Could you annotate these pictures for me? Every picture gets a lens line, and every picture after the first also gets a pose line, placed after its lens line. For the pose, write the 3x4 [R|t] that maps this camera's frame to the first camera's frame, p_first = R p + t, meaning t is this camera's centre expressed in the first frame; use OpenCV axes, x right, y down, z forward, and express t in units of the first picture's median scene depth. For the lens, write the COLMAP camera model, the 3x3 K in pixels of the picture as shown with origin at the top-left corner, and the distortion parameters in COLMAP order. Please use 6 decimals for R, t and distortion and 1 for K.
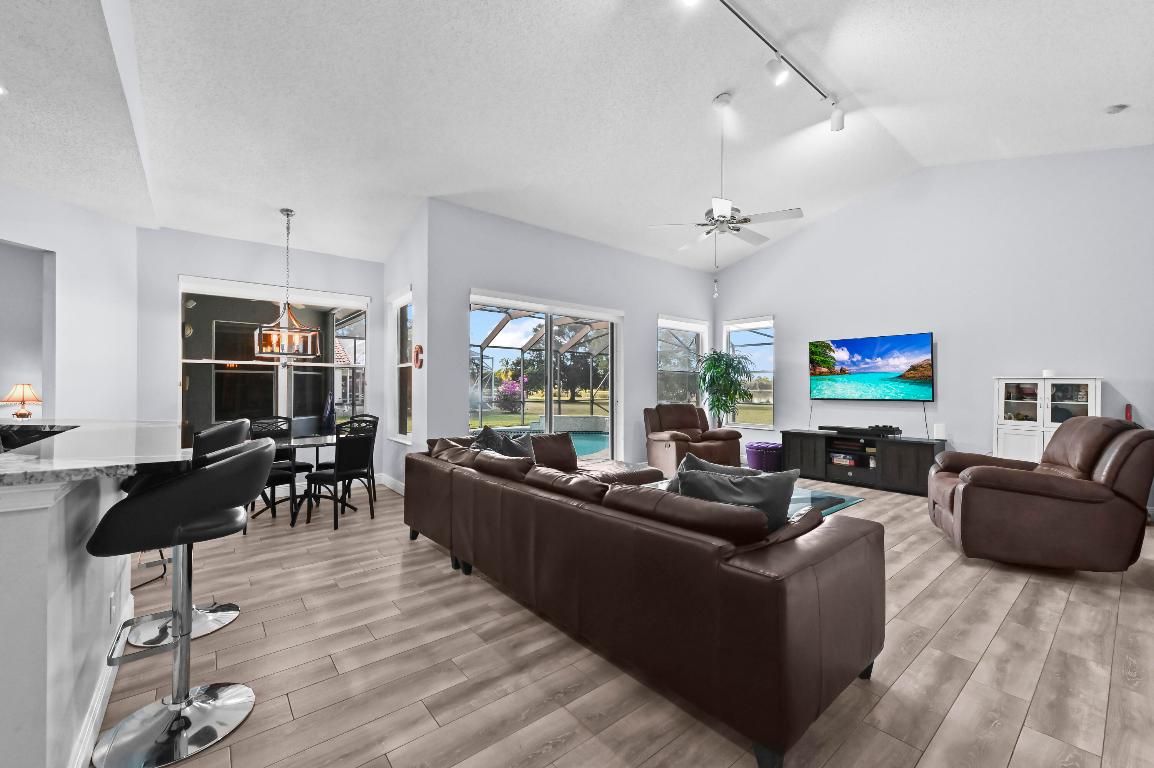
lens RADIAL K [[462.5, 0, 582.2], [0, 462.5, 388.3], [0, 0, 1]] dist [0.010058, -0.000072]
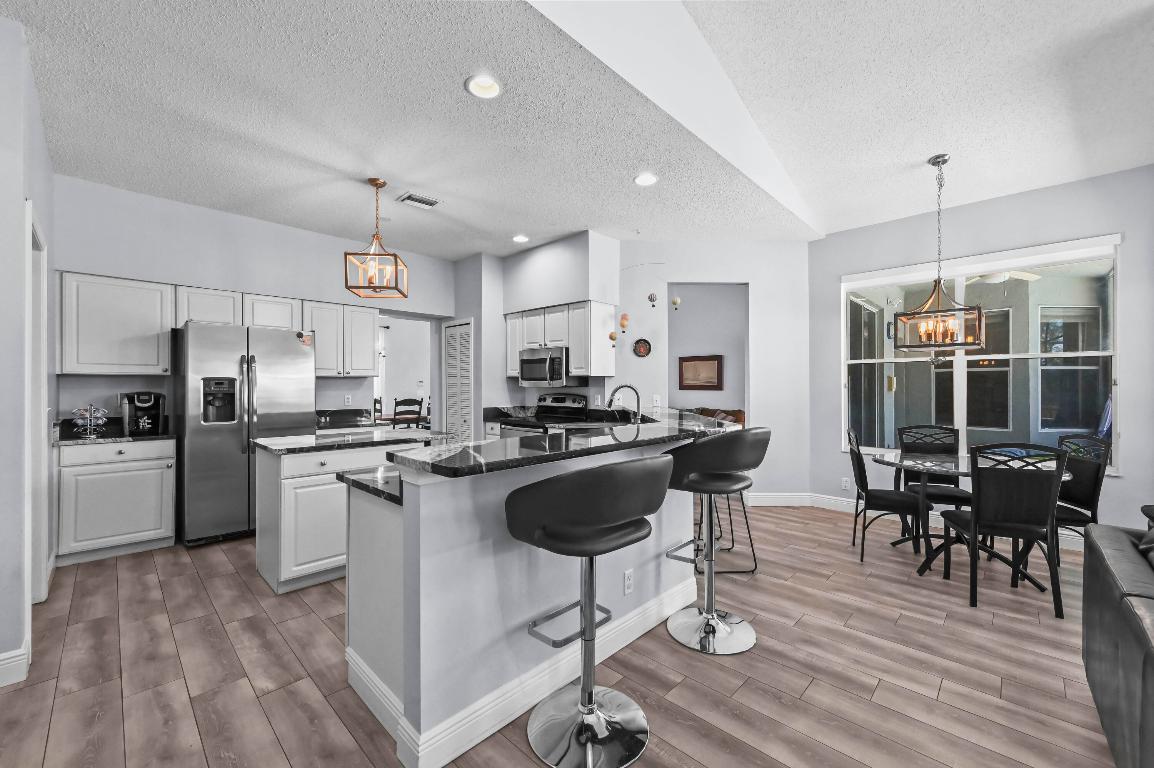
lens RADIAL K [[462.5, 0, 580.3], [0, 462.5, 379.8], [0, 0, 1]] dist [0.010058, -0.000072]
pose [[0.123581, -0.017187, -0.992186, 0.049584], [0.001078, 0.999852, -0.017186, -0.003229], [0.992334, 0.001054, 0.123581, 0.311436]]
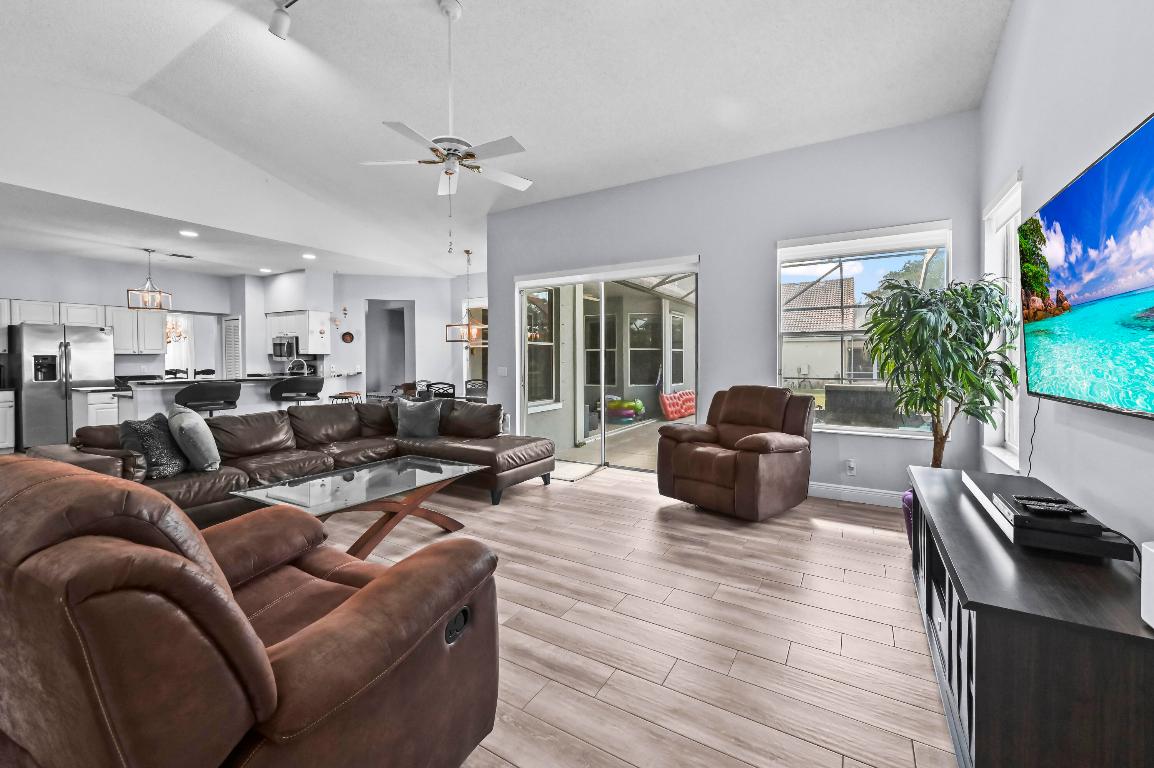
lens RADIAL K [[462.5, 0, 570.2], [0, 462.5, 364.2], [0, 0, 1]] dist [0.010058, -0.000072]
pose [[0.330279, 0.004686, -0.943872, 0.970241], [0.002369, 0.999980, 0.005794, 0.001180], [0.943880, -0.004150, 0.330262, 0.787450]]
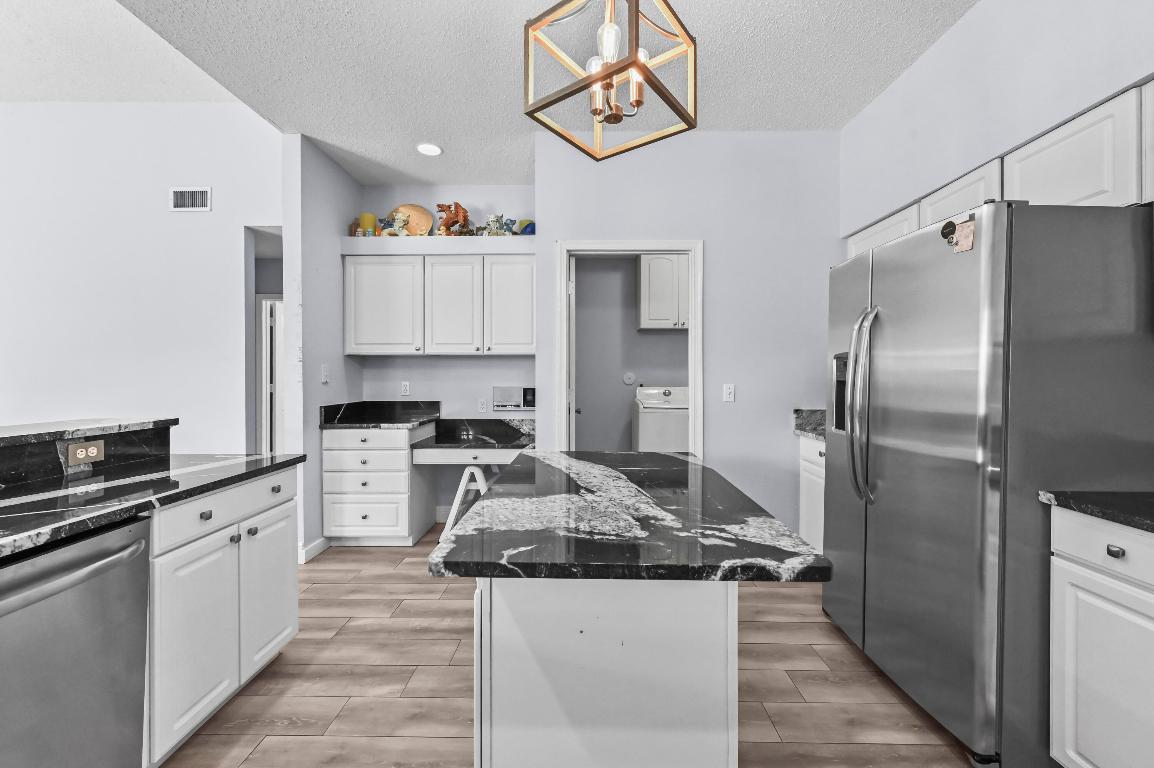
lens RADIAL K [[462.5, 0, 576.4], [0, 462.5, 376.0], [0, 0, 1]] dist [0.010058, -0.000072]
pose [[-0.761837, -0.002928, 0.647762, -0.873104], [-0.000080, 0.999990, 0.004425, -0.001224], [-0.647769, 0.003319, -0.761830, 0.310840]]
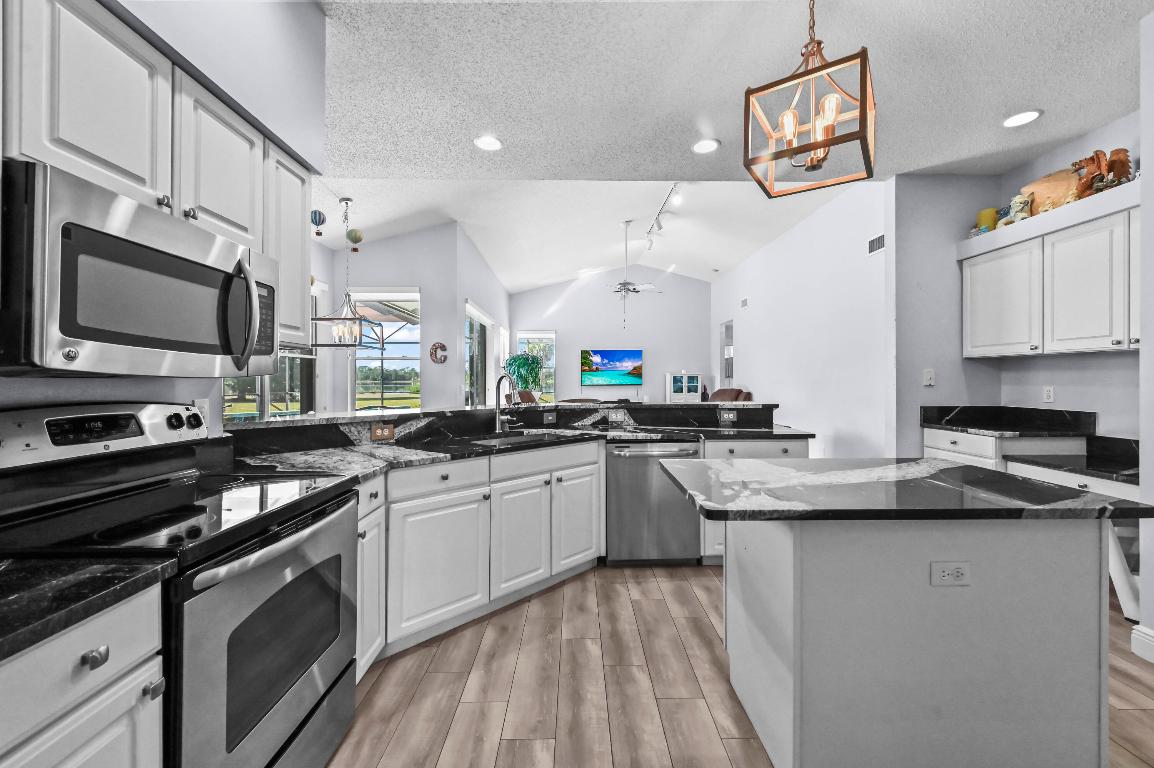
lens RADIAL K [[462.5, 0, 573.7], [0, 462.5, 379.6], [0, 0, 1]] dist [0.010058, -0.000072]
pose [[0.624616, -0.004544, 0.780919, -1.087482], [0.004032, 0.999989, 0.002594, -0.001744], [-0.780922, 0.001528, 0.624627, 0.010230]]
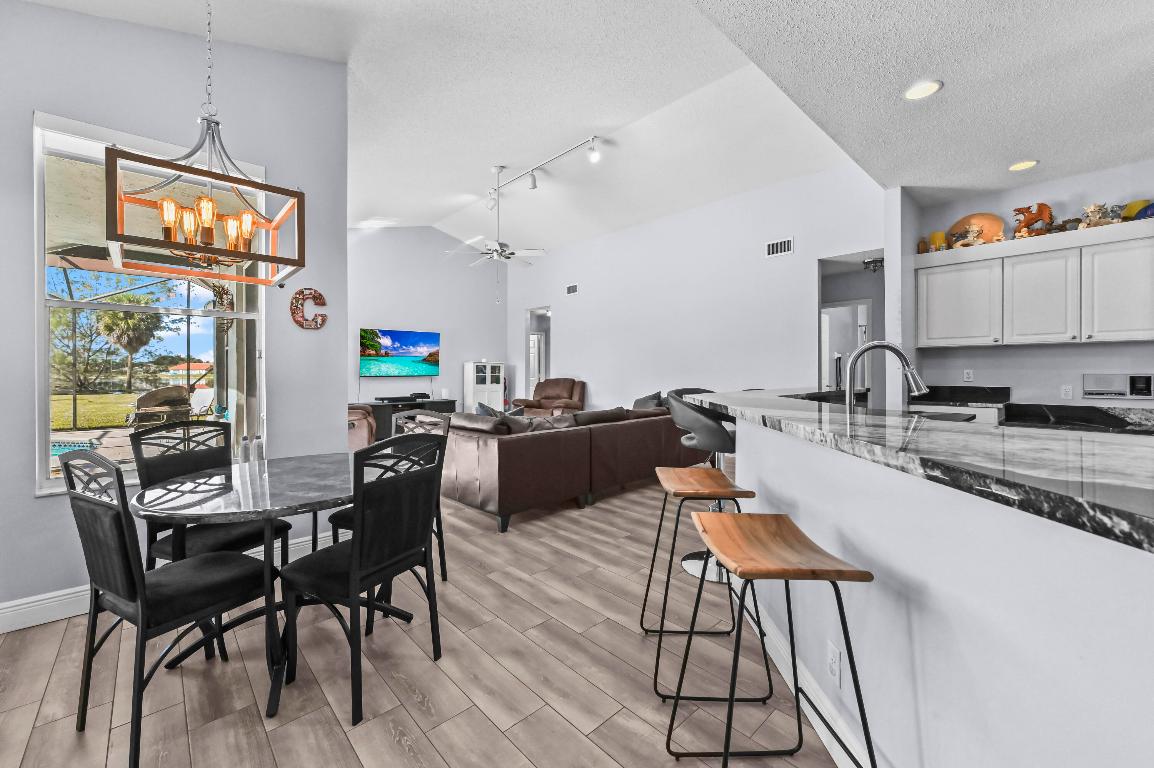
lens RADIAL K [[462.5, 0, 579.2], [0, 462.5, 370.9], [0, 0, 1]] dist [0.010058, -0.000072]
pose [[-0.069533, -0.000945, 0.997579, -0.998489], [0.002383, 0.999997, 0.001113, 0.012311], [-0.997577, 0.002455, -0.069531, 0.725187]]
